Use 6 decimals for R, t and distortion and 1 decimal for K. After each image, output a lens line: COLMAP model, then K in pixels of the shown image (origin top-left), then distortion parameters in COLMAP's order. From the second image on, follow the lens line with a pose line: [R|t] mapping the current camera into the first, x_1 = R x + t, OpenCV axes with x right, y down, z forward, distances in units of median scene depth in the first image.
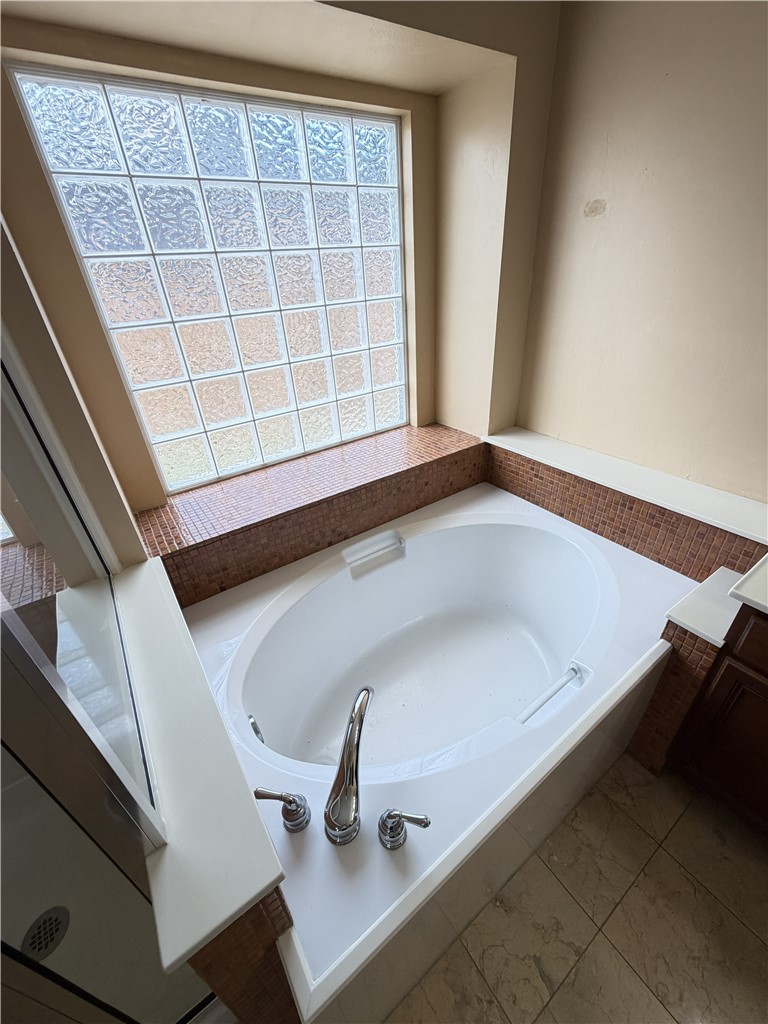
lens RADIAL K [[407.7, 0, 384.4], [0, 407.7, 510.6], [0, 0, 1]] dist [0.000697, 0.000036]
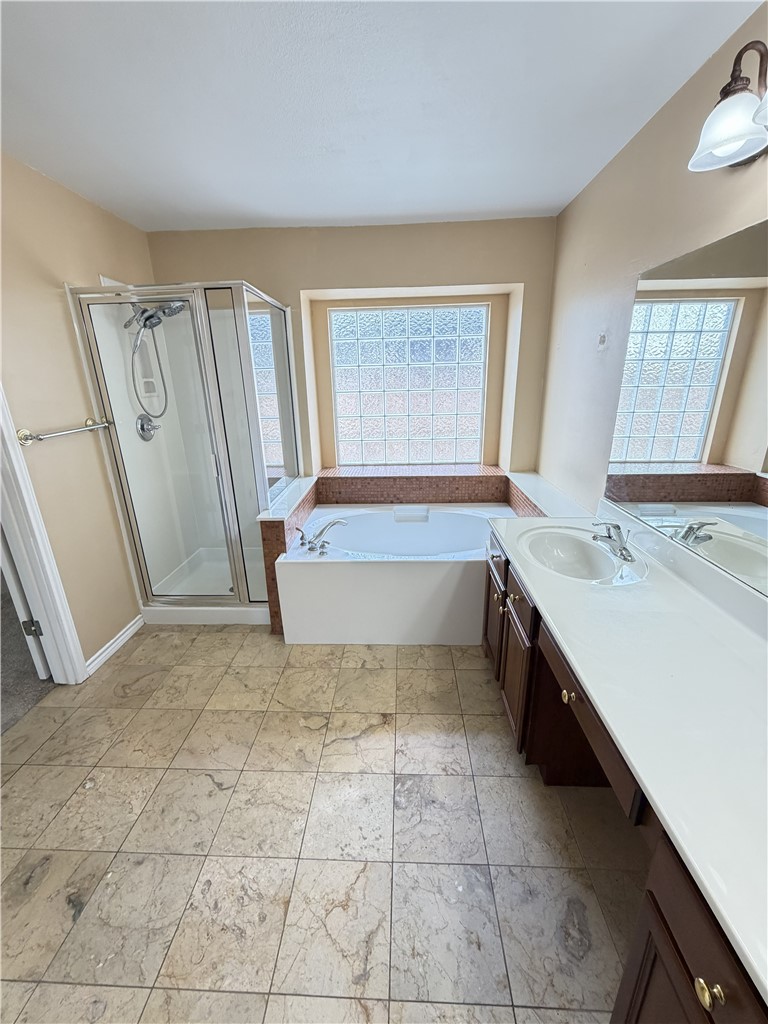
lens RADIAL K [[407.7, 0, 384.4], [0, 407.7, 510.6], [0, 0, 1]] dist [0.000697, 0.000036]
pose [[0.797124, 0.222997, -0.561129, 1.213918], [-0.327609, 0.940354, -0.091687, 0.400772], [0.507214, 0.256916, 0.822635, -0.783605]]
